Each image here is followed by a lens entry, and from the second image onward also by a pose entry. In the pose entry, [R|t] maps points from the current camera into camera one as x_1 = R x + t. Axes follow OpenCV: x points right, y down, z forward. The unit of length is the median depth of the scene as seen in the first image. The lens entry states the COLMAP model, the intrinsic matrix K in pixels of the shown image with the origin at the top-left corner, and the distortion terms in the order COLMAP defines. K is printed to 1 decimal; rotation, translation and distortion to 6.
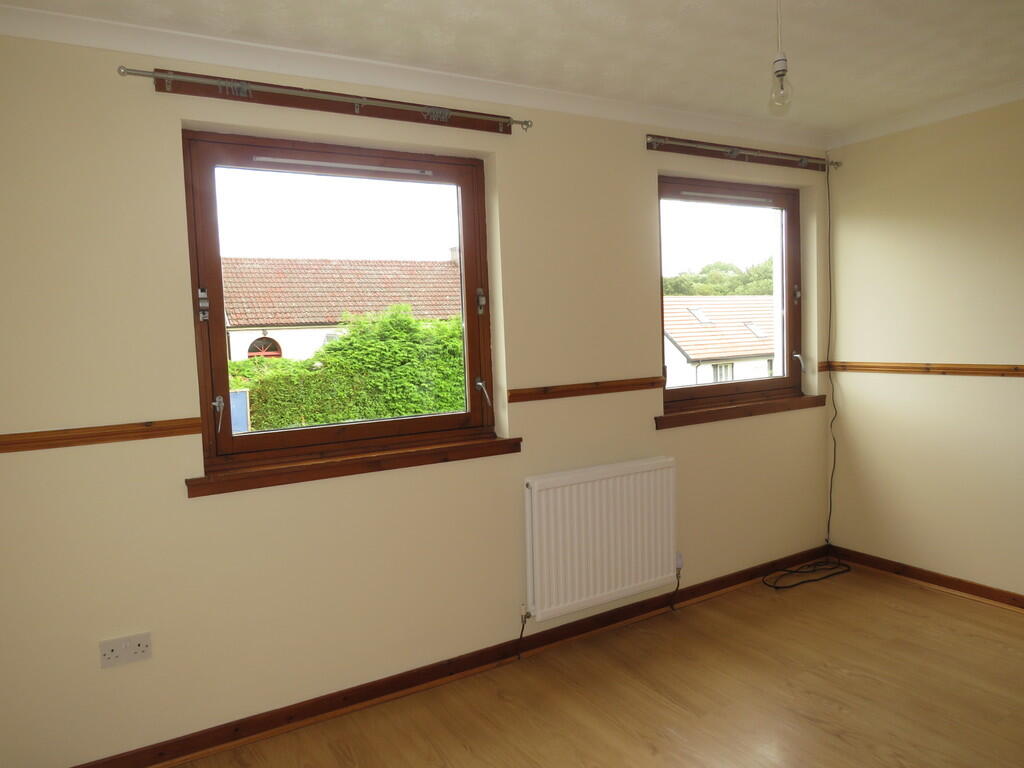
lens RADIAL K [[754.4, 0, 512.0], [0, 754.4, 384.0], [0, 0, 1]] dist [-0.000859, 0.000300]
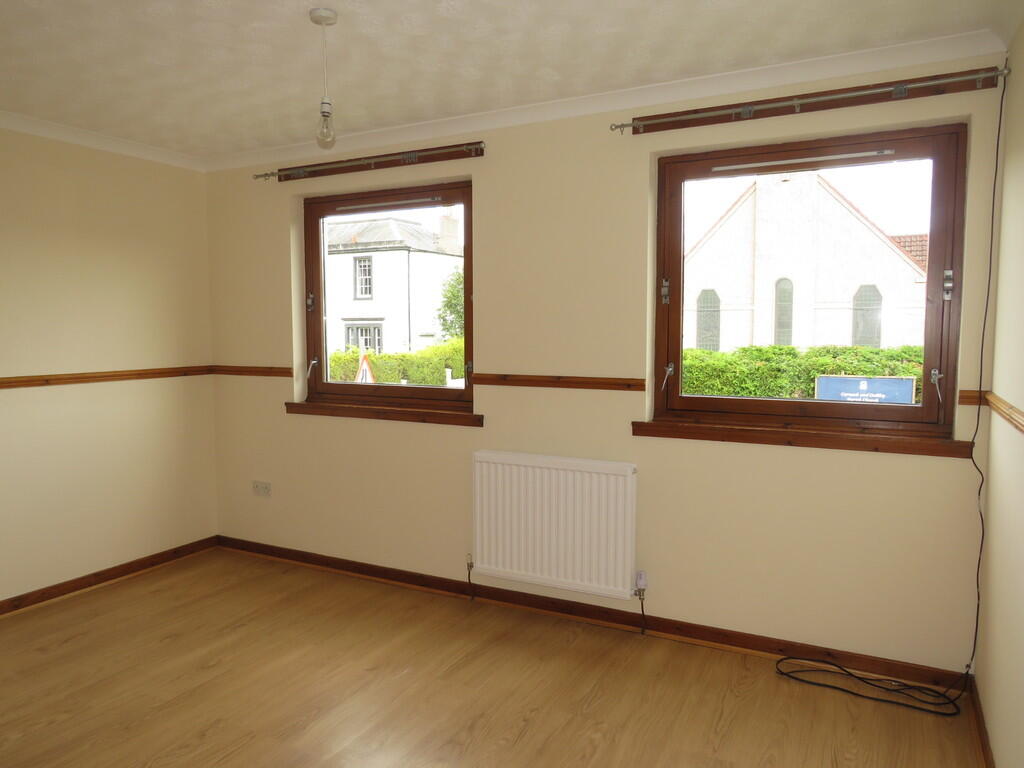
lens RADIAL K [[714.8, 0, 512.2], [0, 714.8, 401.5], [0, 0, 1]] dist [-0.041724, 0.060622]
pose [[0.500612, 0.114712, -0.858038, 0.899425], [-0.094602, 0.992494, 0.077493, -0.036263], [0.860487, 0.042379, 0.507706, 0.436575]]
